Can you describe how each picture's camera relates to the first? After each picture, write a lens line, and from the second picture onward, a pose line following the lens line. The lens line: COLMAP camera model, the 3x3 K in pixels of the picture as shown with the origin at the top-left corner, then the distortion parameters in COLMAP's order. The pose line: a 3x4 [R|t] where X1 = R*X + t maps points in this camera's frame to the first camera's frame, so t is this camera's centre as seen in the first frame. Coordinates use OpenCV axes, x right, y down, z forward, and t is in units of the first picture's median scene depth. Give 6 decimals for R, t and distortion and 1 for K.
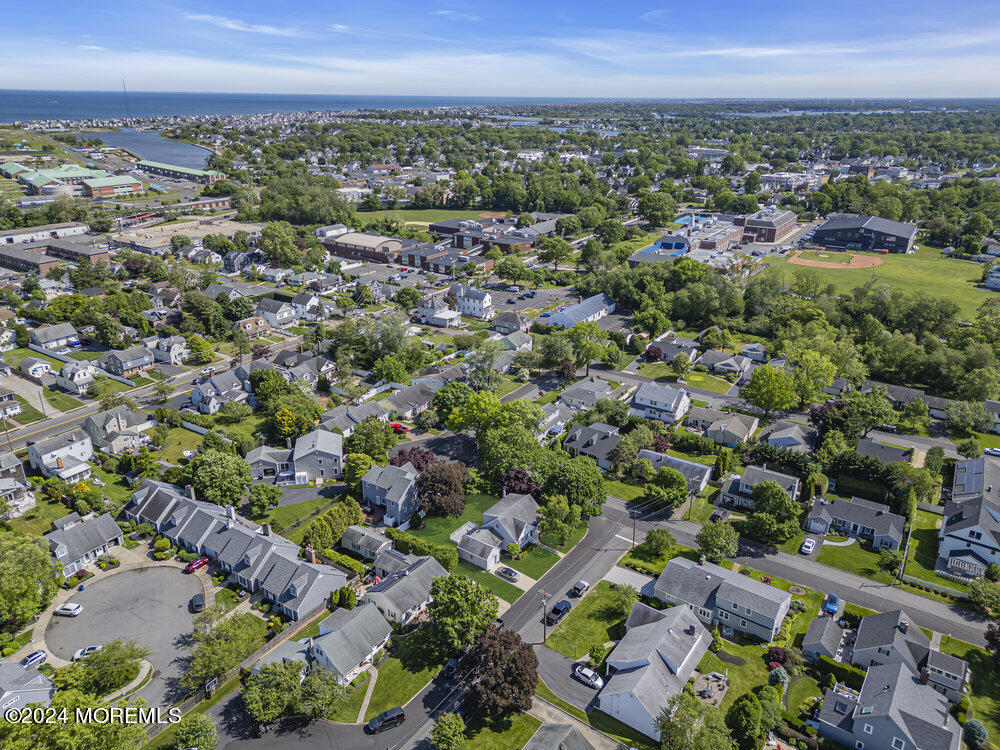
lens RADIAL K [[713.9, 0, 500.0], [0, 713.9, 375.0], [0, 0, 1]] dist [0.169077, -0.118550]
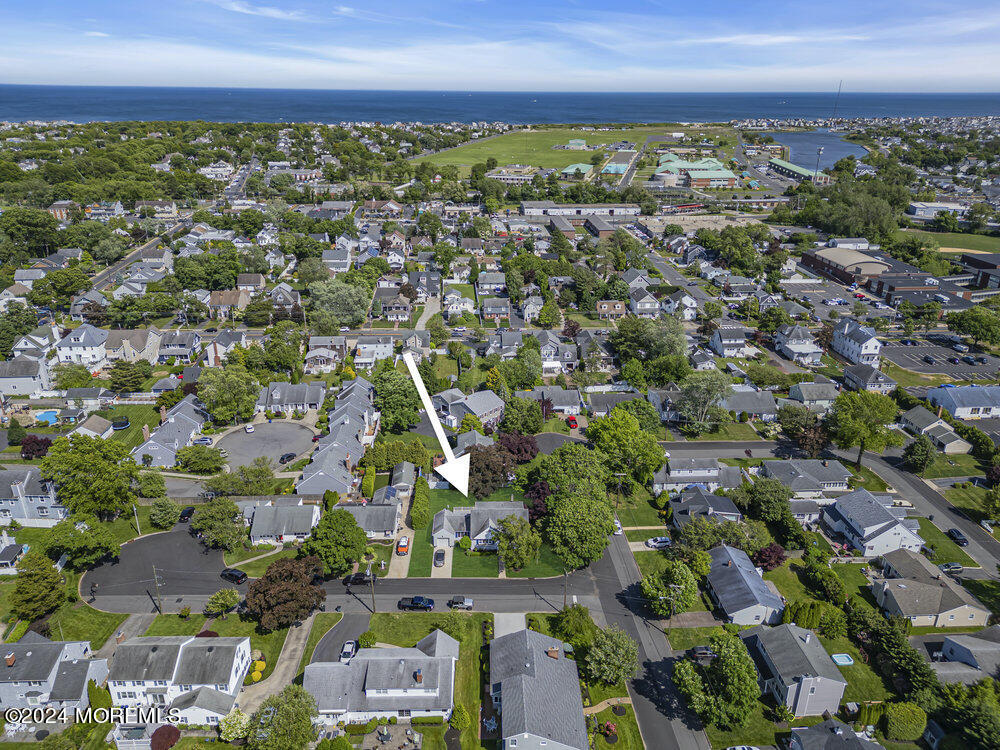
lens RADIAL K [[701.0, 0, 500.3], [0, 701.0, 403.2], [0, 0, 1]] dist [0.091146, -0.001346]
pose [[0.648181, 0.333791, -0.684431, 0.534231], [-0.305257, 0.937327, 0.168037, -0.097834], [0.697624, 0.100009, 0.709449, 0.245361]]
